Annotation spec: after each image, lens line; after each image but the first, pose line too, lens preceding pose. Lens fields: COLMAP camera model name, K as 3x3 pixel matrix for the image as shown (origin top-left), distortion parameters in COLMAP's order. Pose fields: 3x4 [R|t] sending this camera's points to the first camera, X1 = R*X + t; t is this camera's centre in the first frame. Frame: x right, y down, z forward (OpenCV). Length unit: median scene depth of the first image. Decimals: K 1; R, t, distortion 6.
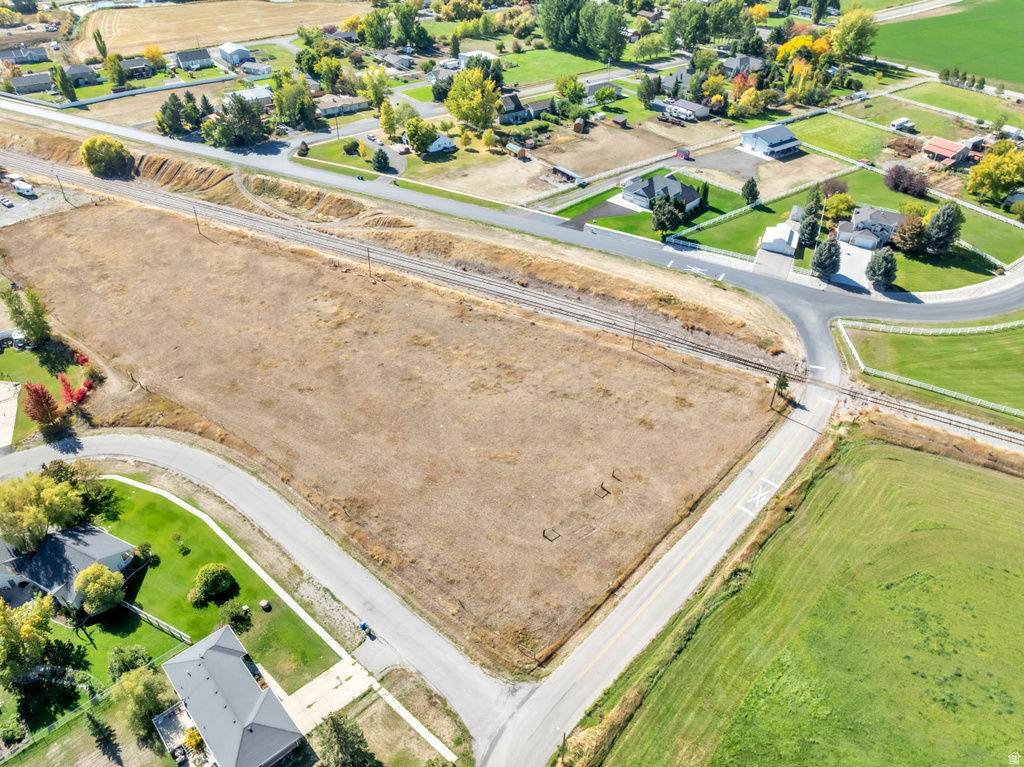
lens RADIAL K [[723.2, 0, 512.0], [0, 723.2, 383.5], [0, 0, 1]] dist [-0.029978, -0.004491]
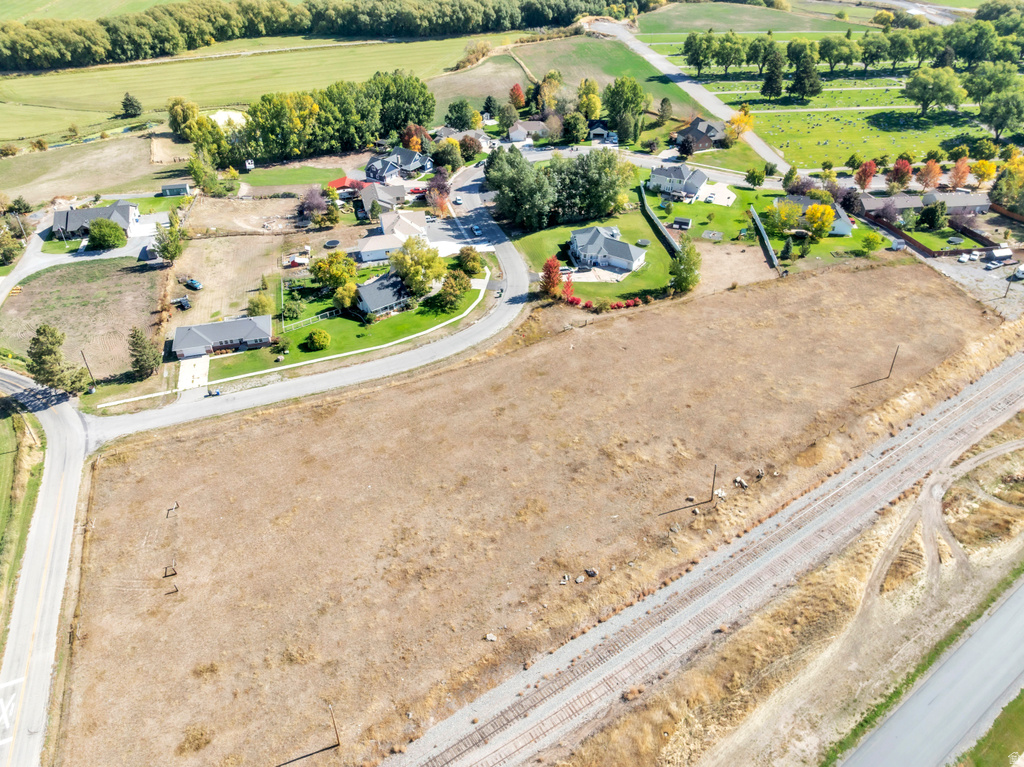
lens RADIAL K [[723.2, 0, 512.0], [0, 723.2, 383.5], [0, 0, 1]] dist [-0.029978, -0.004491]
pose [[-0.450566, 0.536150, -0.713816, 0.405826], [-0.547893, 0.465216, 0.695260, -0.740879], [0.704843, 0.704356, 0.084142, 0.963322]]
